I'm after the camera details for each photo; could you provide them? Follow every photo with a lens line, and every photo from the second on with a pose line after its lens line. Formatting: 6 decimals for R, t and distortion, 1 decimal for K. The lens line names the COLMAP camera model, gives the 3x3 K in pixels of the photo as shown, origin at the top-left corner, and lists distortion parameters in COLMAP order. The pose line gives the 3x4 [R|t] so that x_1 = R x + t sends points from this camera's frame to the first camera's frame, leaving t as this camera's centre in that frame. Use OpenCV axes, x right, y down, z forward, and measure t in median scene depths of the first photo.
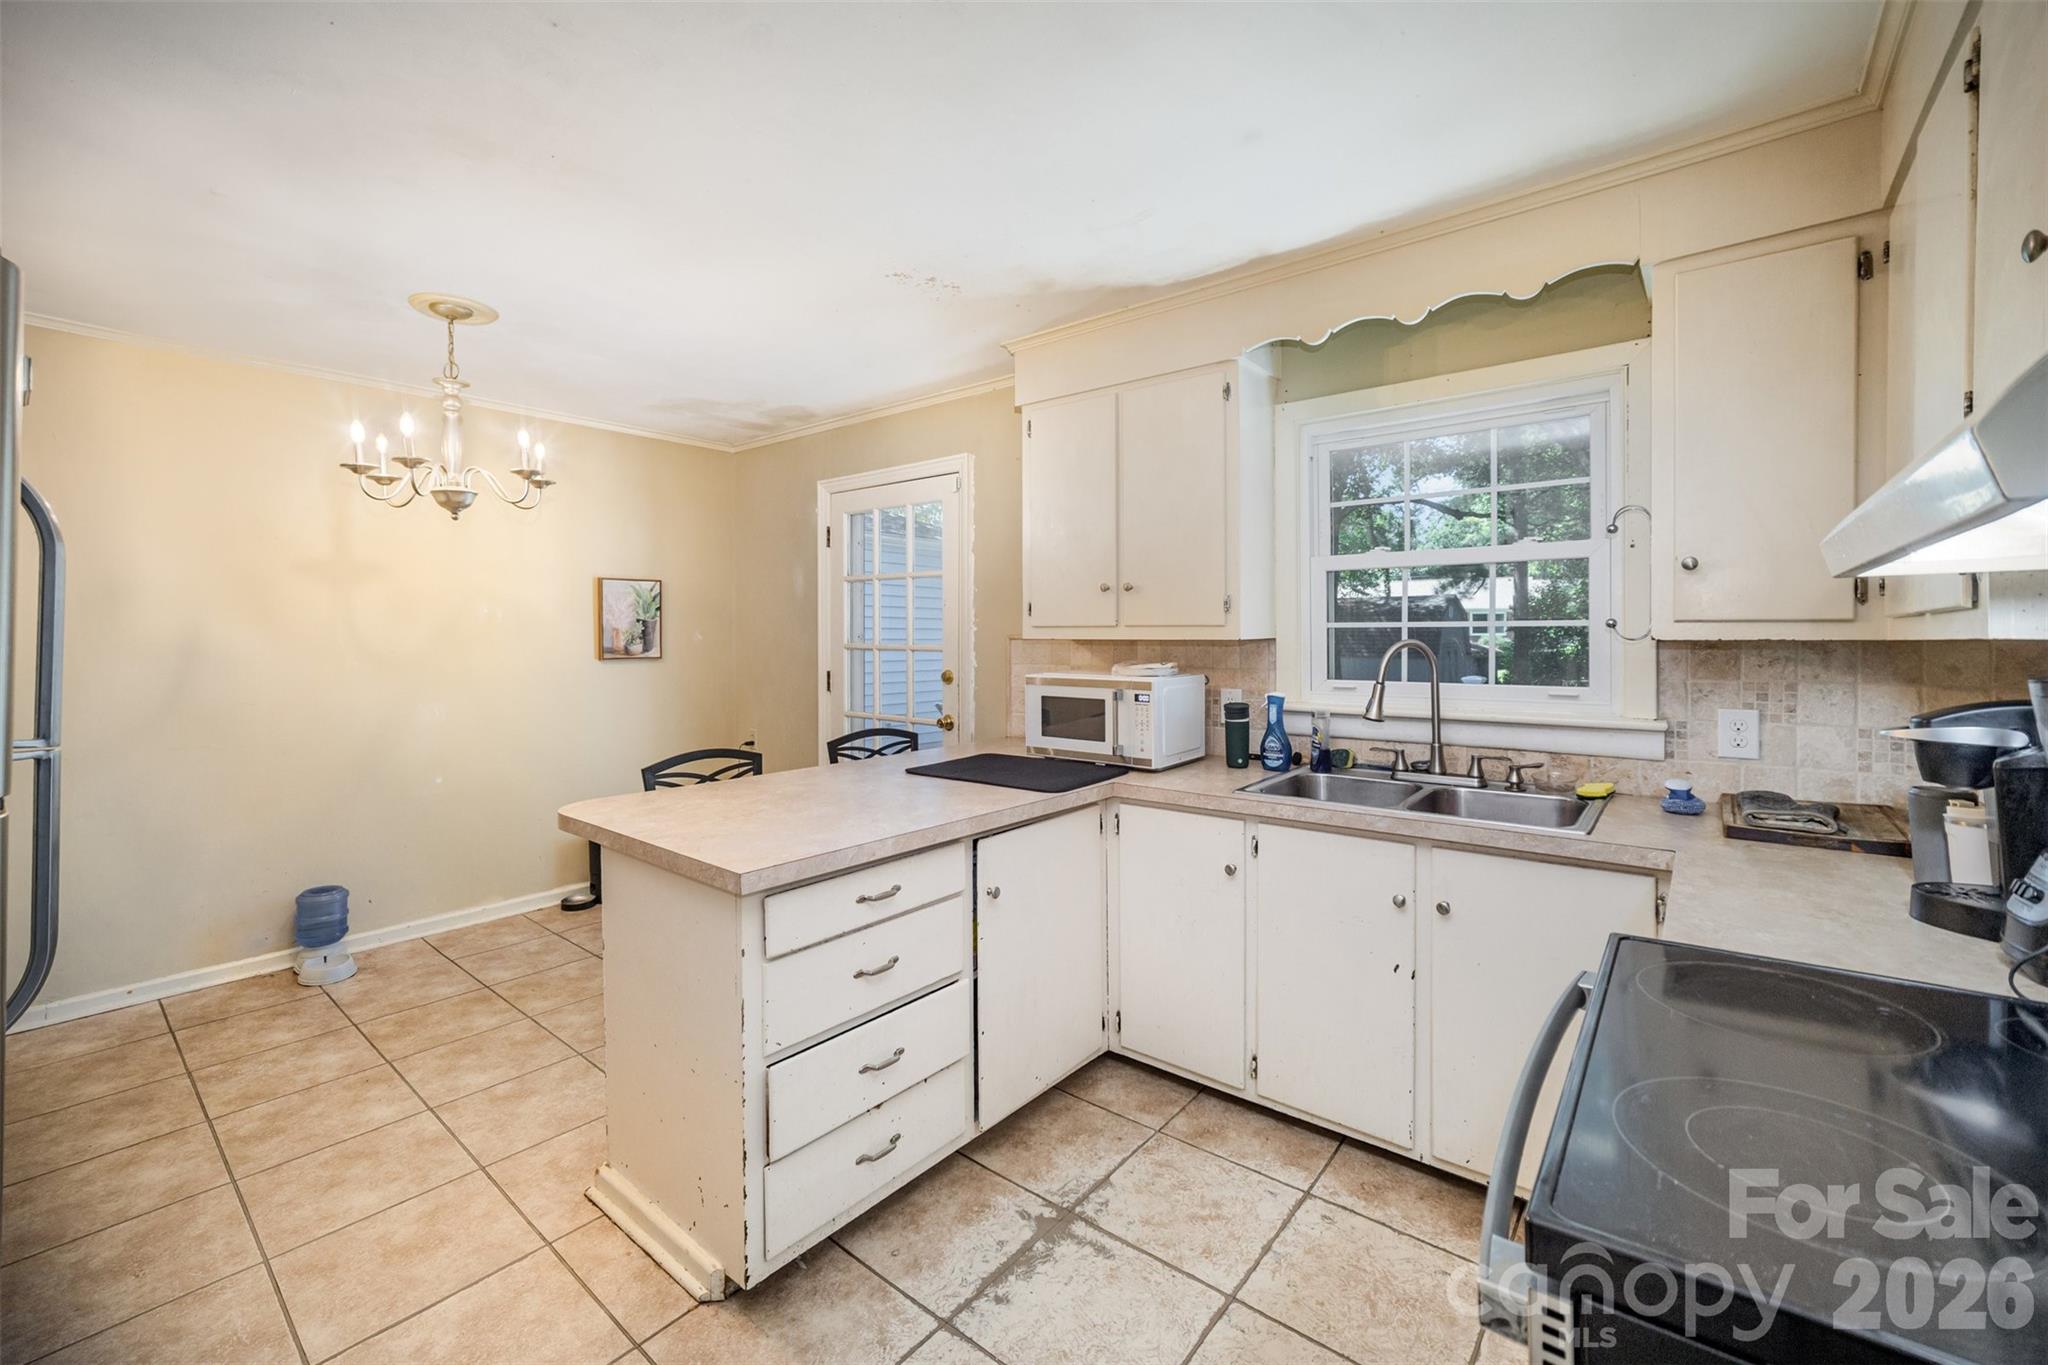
lens RADIAL K [[879.8, 0, 1024.1], [0, 879.8, 634.0], [0, 0, 1]] dist [-0.022095, 0.012571]
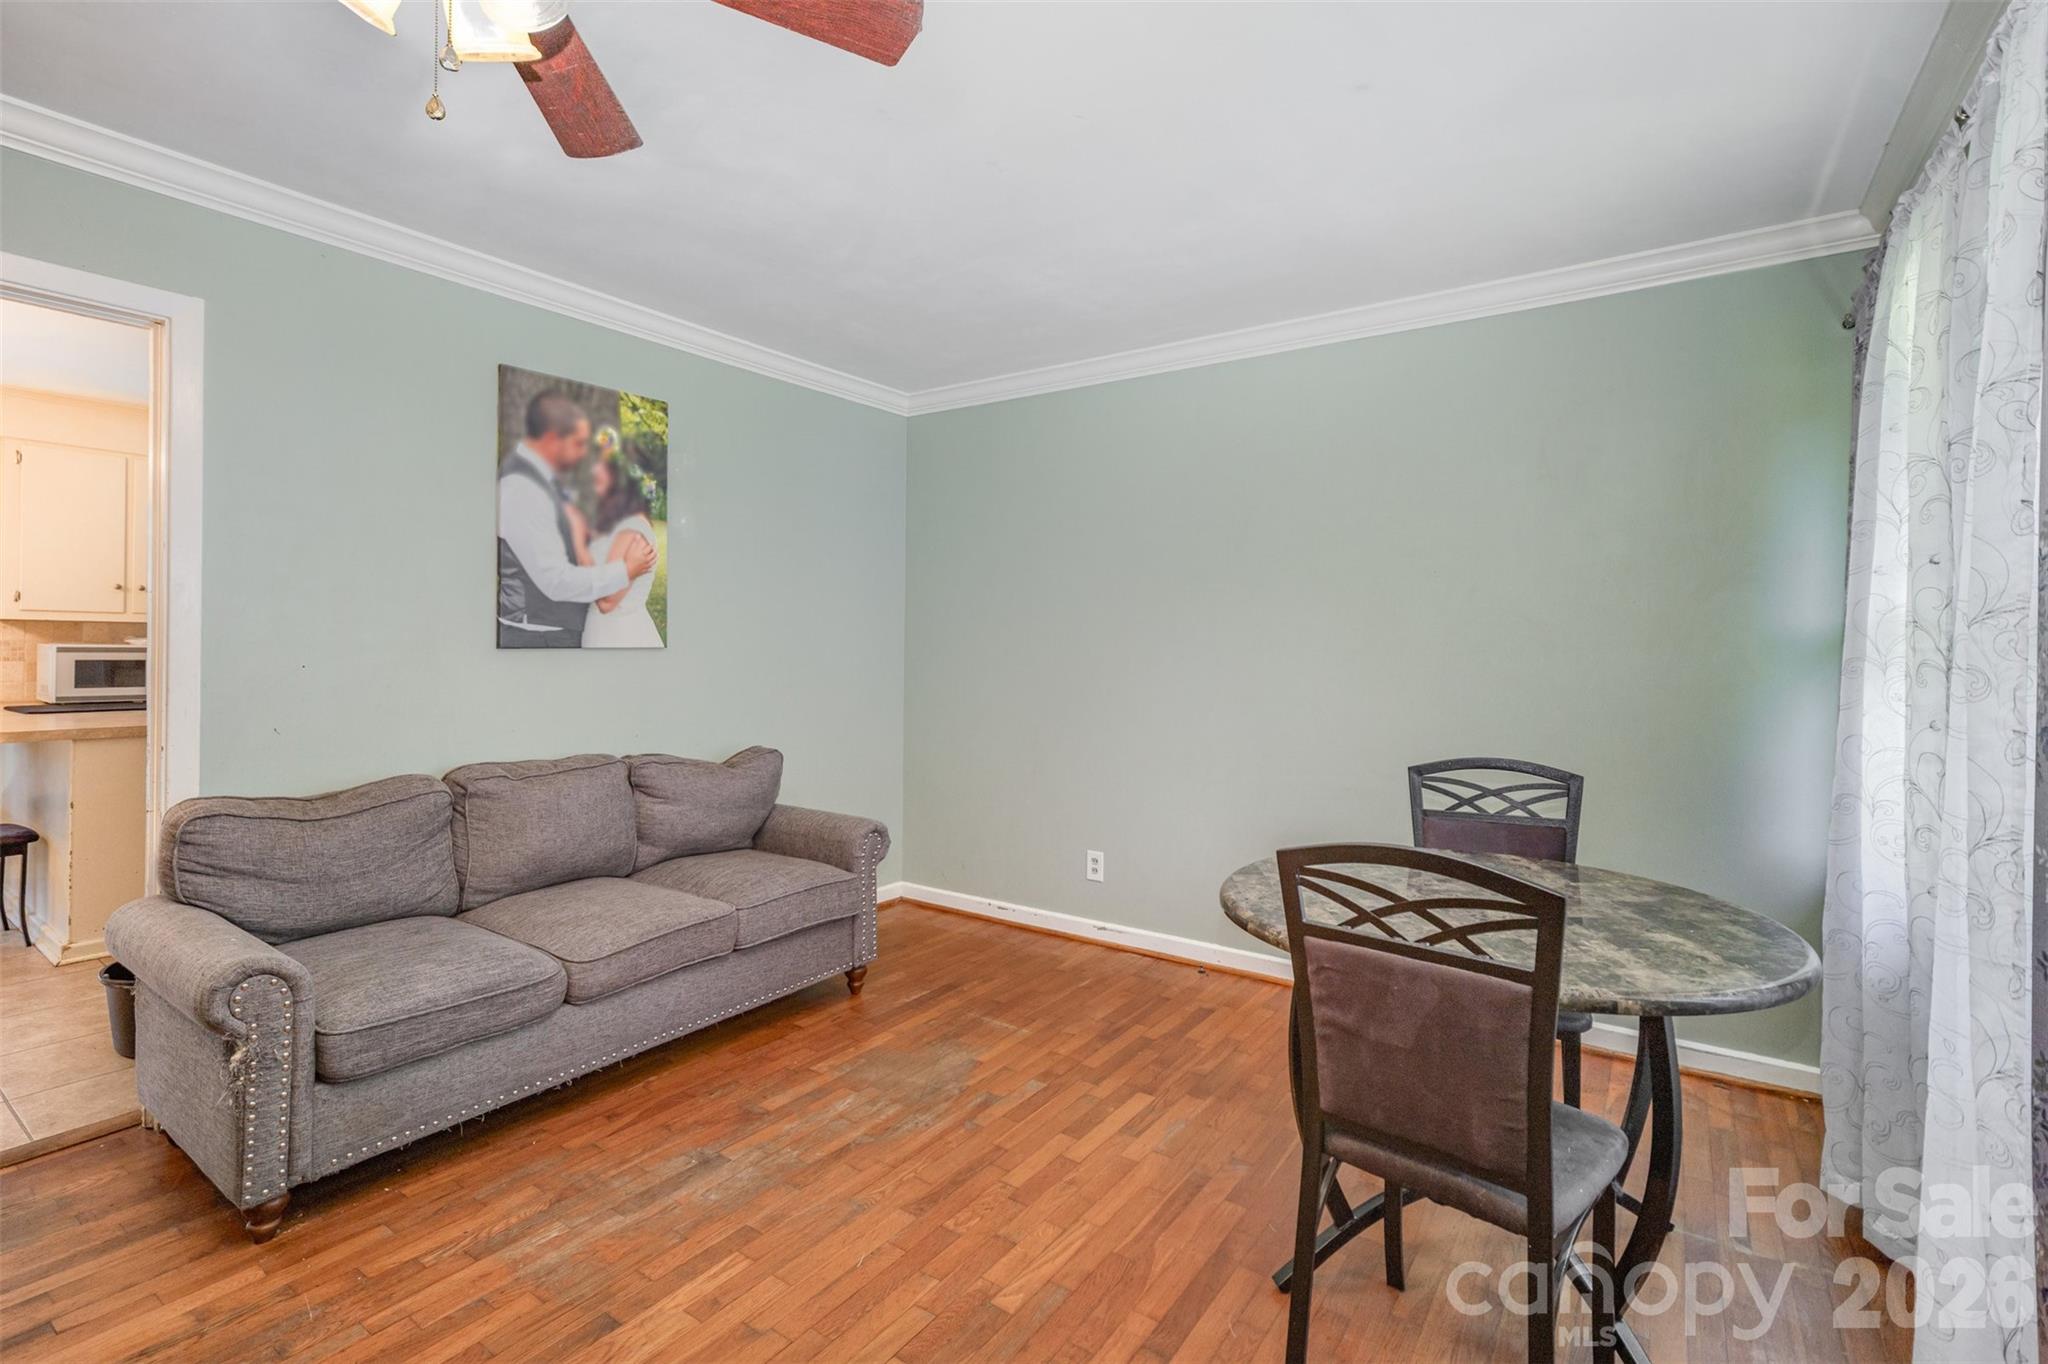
lens RADIAL K [[932.0, 0, 1027.8], [0, 932.0, 643.6], [0, 0, 1]] dist [-0.013377, 0.000833]
pose [[-0.098819, -0.001468, 0.995104, -1.556415], [-0.010441, 0.999945, 0.000438, 0.026562], [-0.995051, -0.010347, -0.098829, -0.362290]]
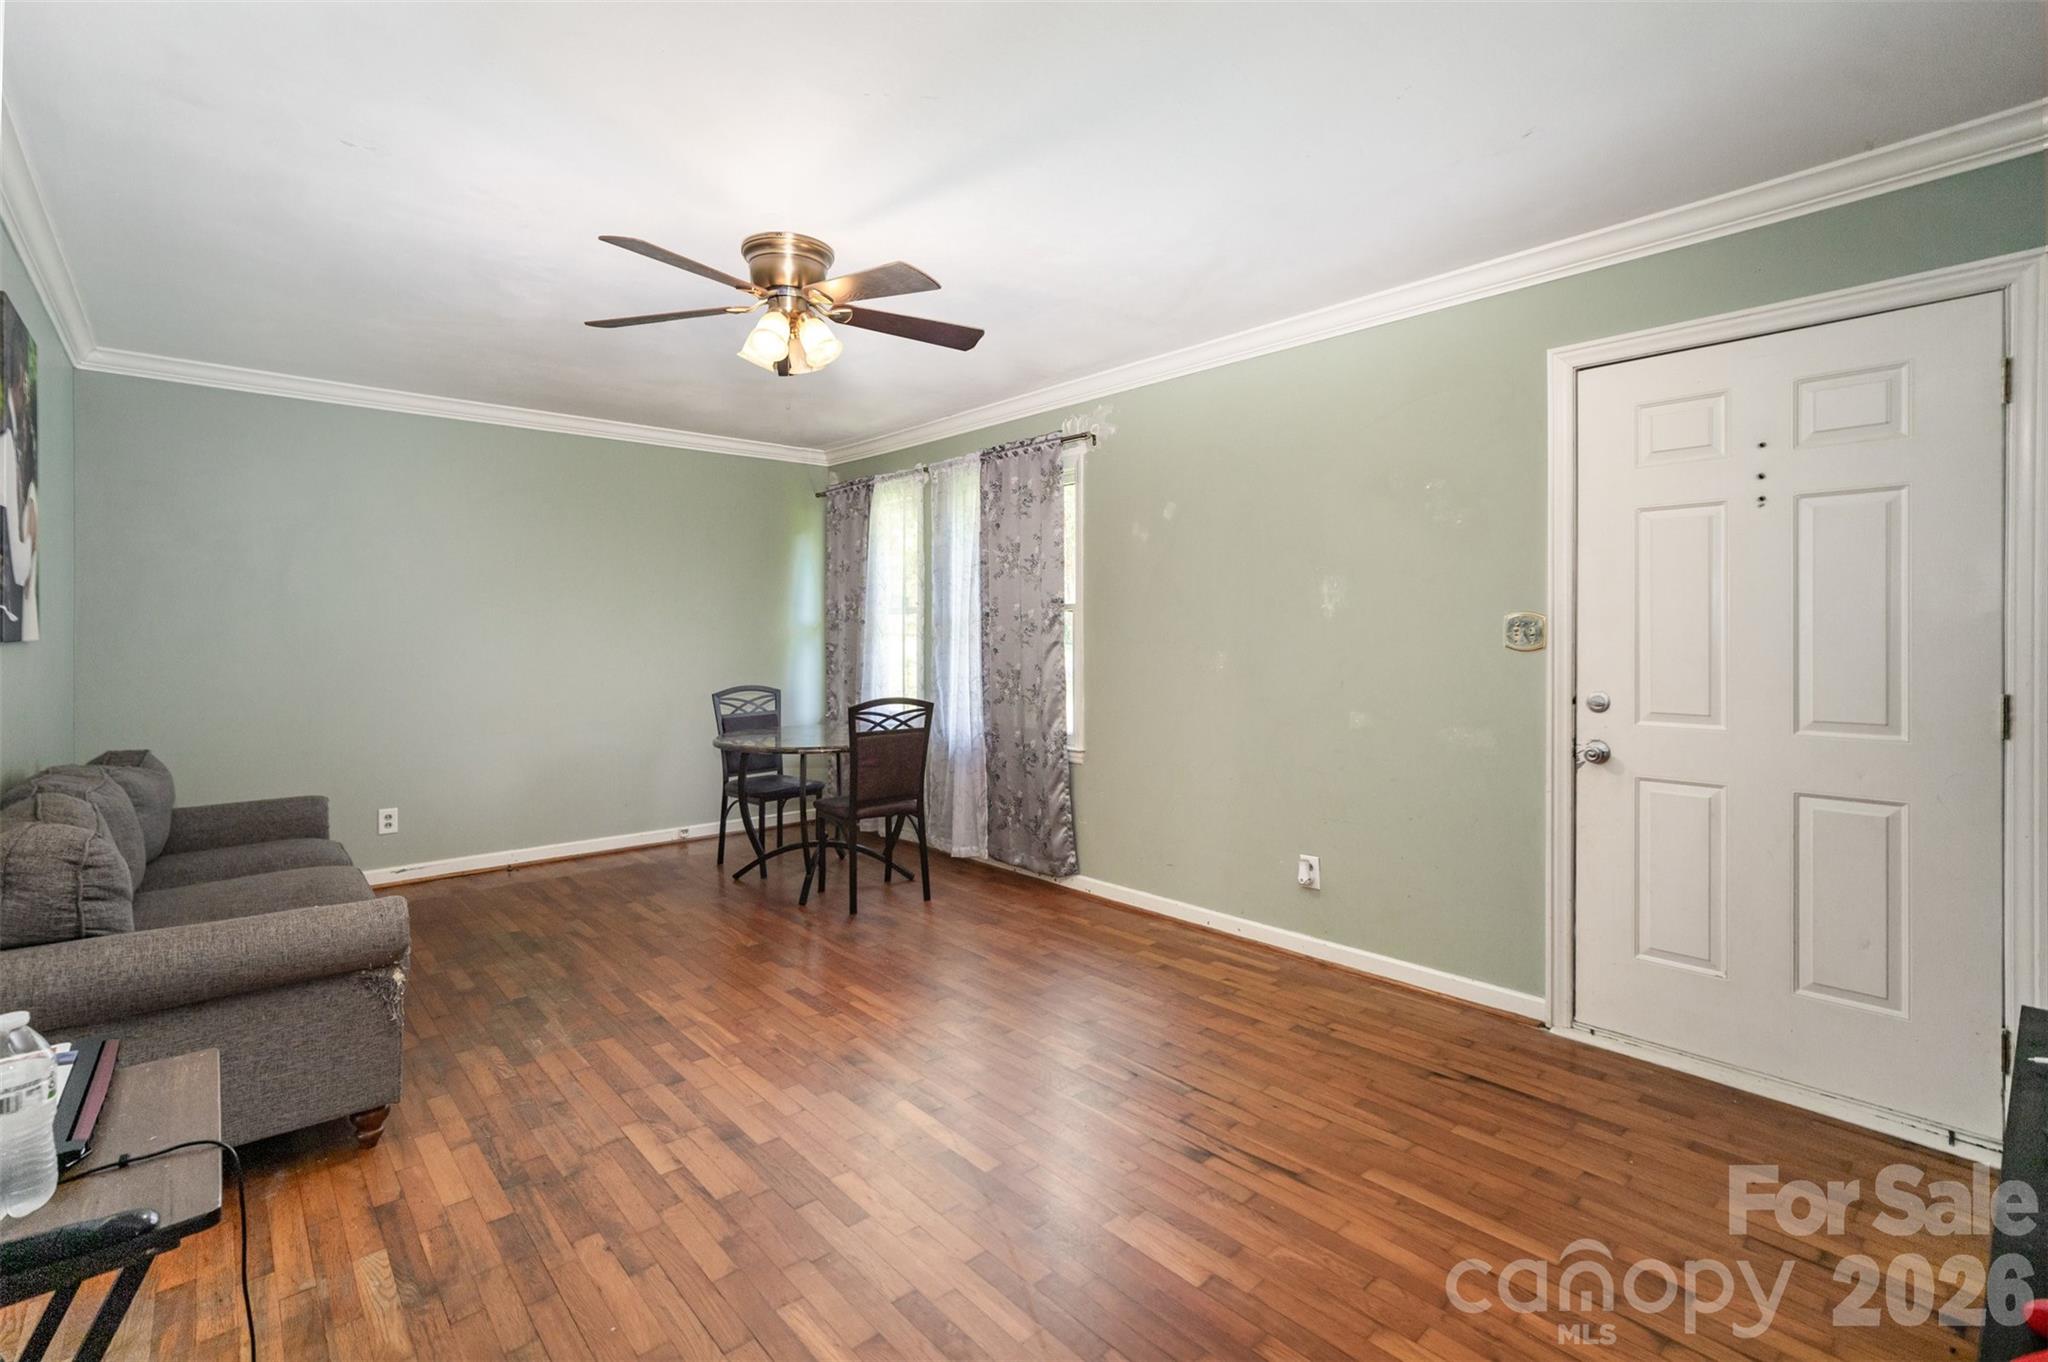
lens RADIAL K [[917.2, 0, 988.6], [0, 917.2, 627.6], [0, 0, 1]] dist [-0.016995, 0.000052]
pose [[-0.986985, 0.001467, 0.160808, -1.483412], [0.000293, 0.999973, -0.007322, 0.030520], [-0.160814, -0.007179, -0.986959, 0.714022]]
